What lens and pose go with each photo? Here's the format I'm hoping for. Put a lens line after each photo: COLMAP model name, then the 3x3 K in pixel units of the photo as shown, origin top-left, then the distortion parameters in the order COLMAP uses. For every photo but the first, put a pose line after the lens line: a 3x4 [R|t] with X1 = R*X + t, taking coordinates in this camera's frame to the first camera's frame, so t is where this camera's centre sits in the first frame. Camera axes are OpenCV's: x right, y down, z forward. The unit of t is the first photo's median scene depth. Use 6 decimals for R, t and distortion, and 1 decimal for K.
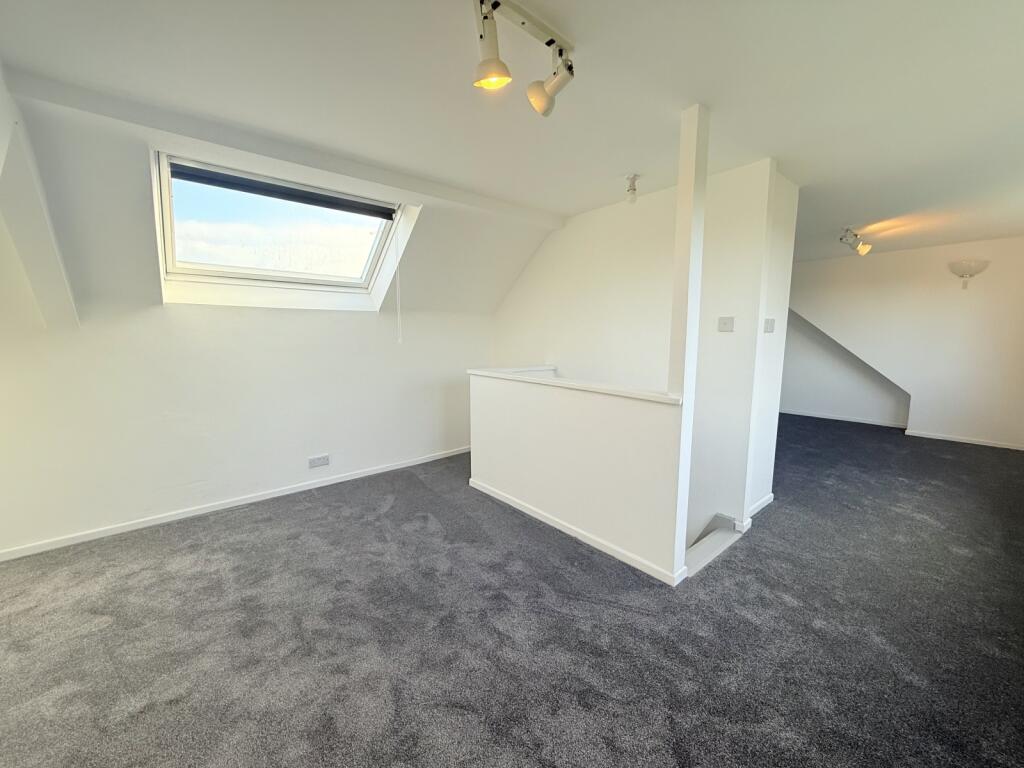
lens RADIAL K [[407.3, 0, 511.8], [0, 407.3, 381.7], [0, 0, 1]] dist [0.000479, 0.000539]
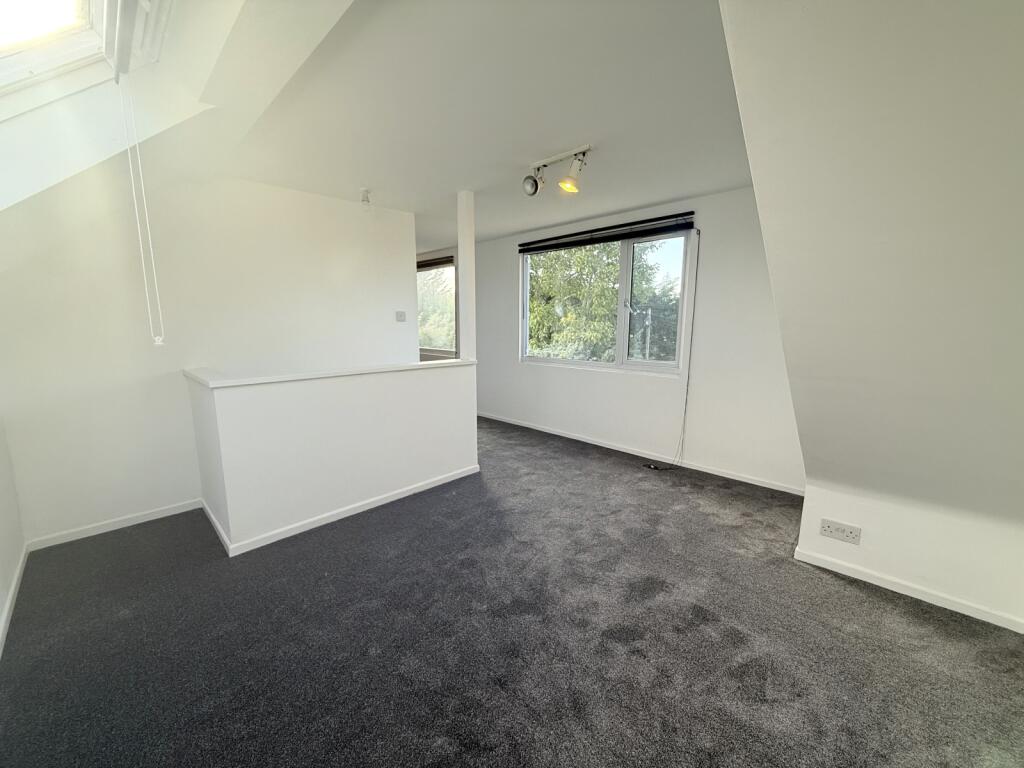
lens RADIAL K [[407.3, 0, 511.5], [0, 407.3, 385.5], [0, 0, 1]] dist [0.000479, 0.000539]
pose [[-0.094901, -0.156990, 0.983030, -0.825454], [0.111757, 0.979564, 0.167225, -0.082326], [-0.989194, 0.125731, -0.075417, 0.627555]]
